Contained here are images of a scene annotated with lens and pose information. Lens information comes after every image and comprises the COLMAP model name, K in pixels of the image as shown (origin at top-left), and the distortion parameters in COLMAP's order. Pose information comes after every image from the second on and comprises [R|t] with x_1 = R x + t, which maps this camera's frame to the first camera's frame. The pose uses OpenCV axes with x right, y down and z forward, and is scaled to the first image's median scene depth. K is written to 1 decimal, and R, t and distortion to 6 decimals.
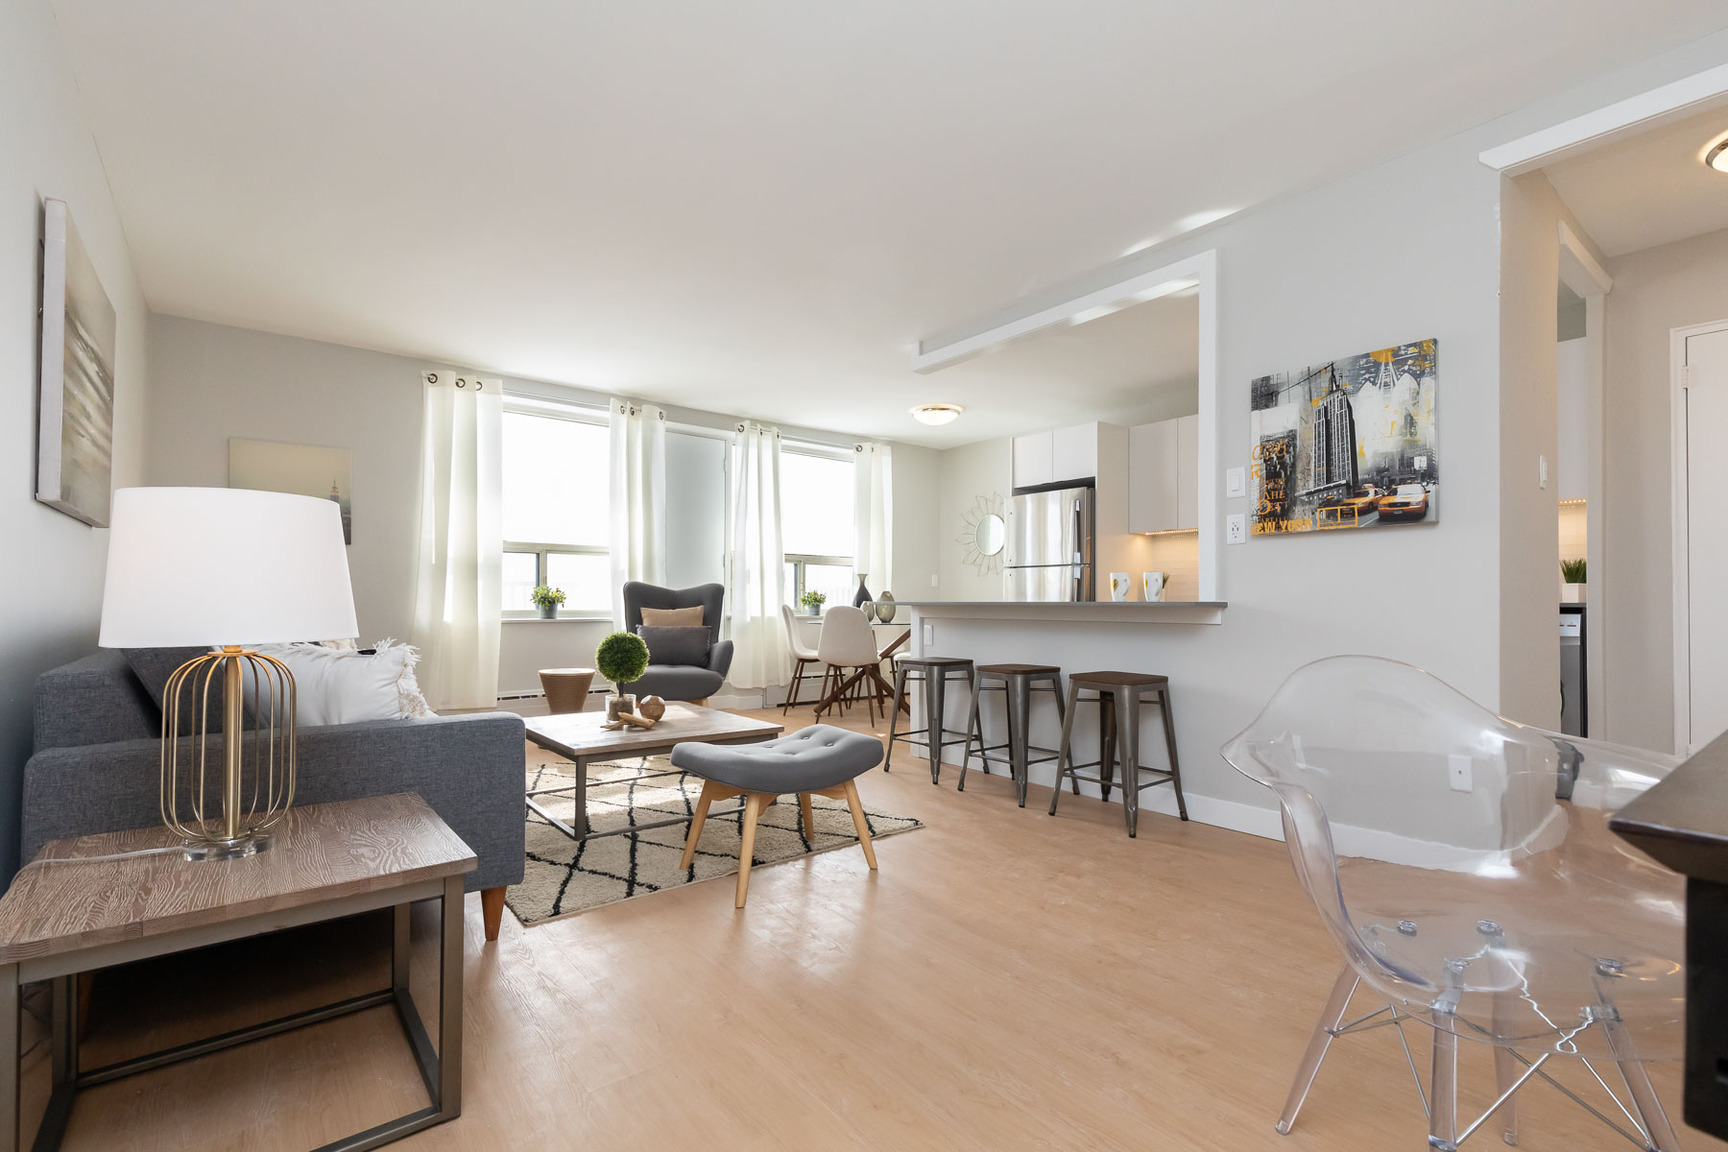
lens RADIAL K [[792.0, 0, 872.6], [0, 792.0, 575.0], [0, 0, 1]] dist [0.029667, -0.000002]
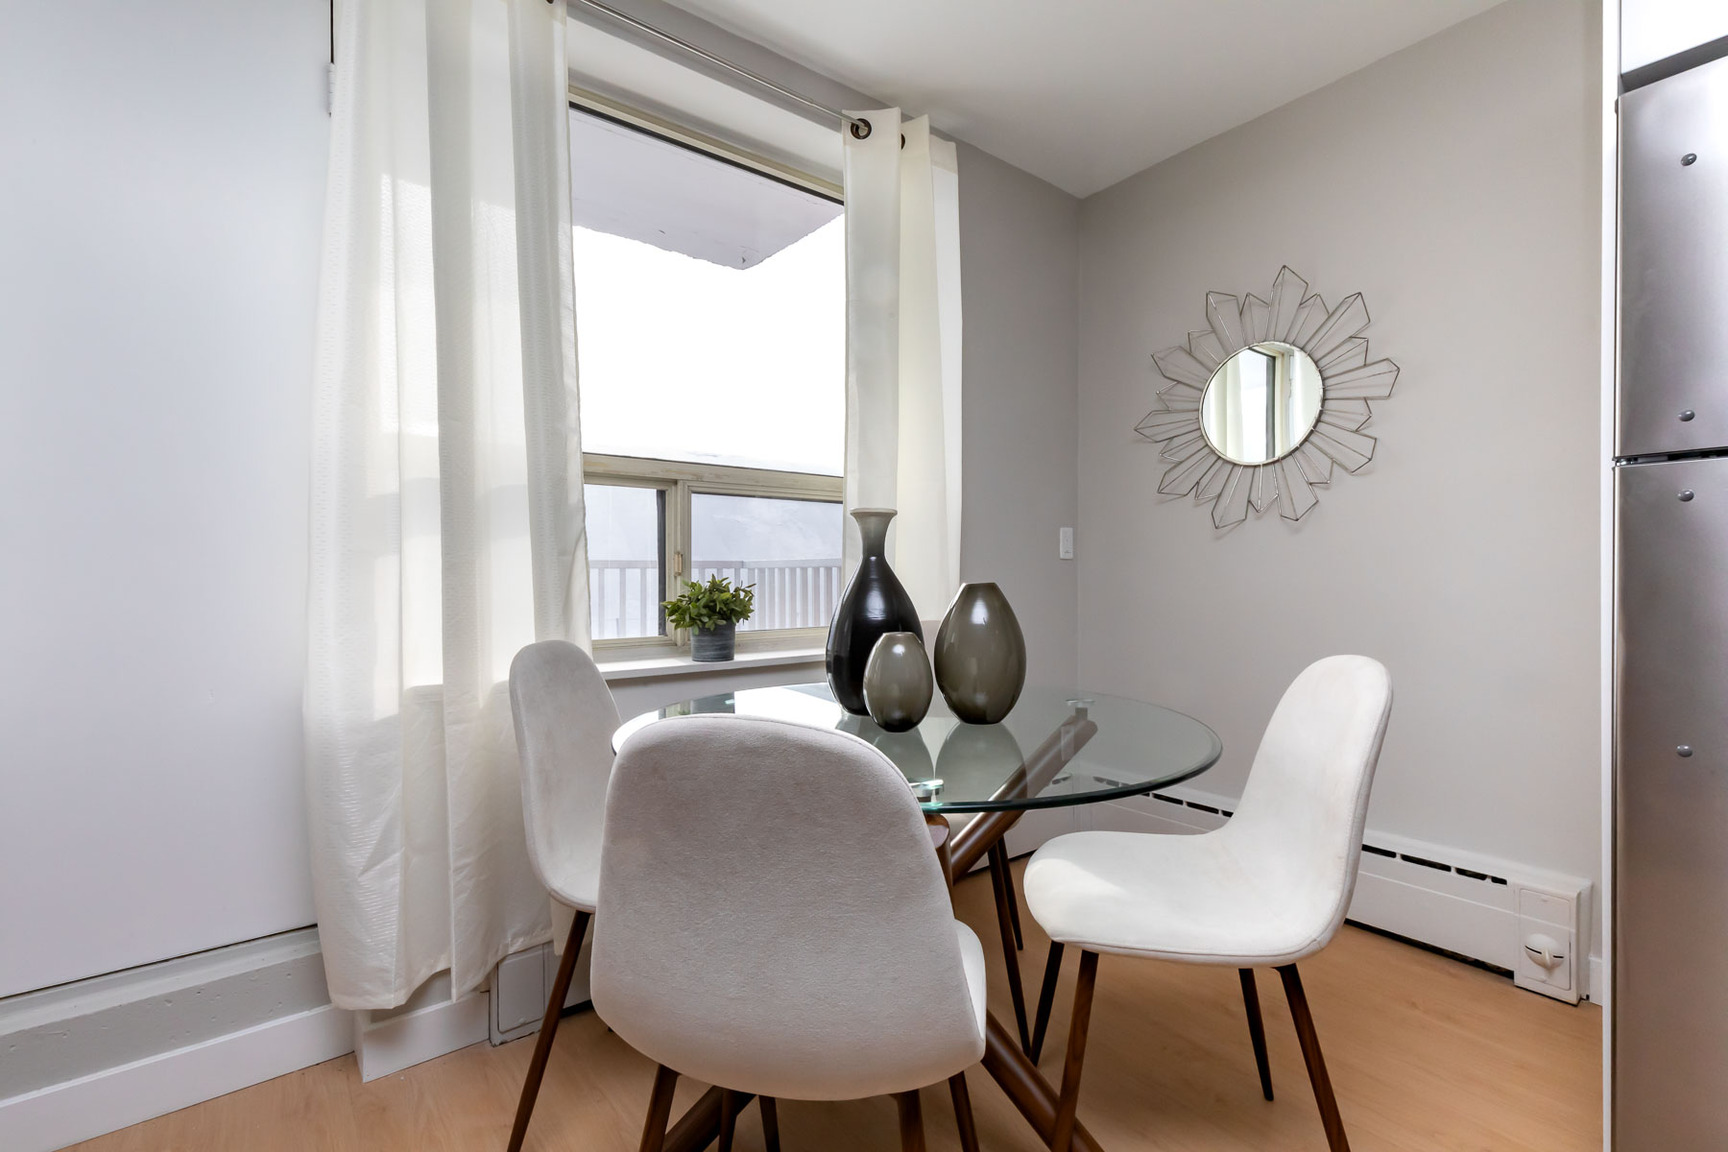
lens RADIAL K [[792.0, 0, 872.6], [0, 792.0, 575.0], [0, 0, 1]] dist [0.029667, -0.000002]
pose [[0.999986, -0.001952, 0.004951, -0.014986], [0.001771, 0.999337, 0.036357, 0.007865], [-0.005019, -0.036348, 0.999327, 0.695995]]
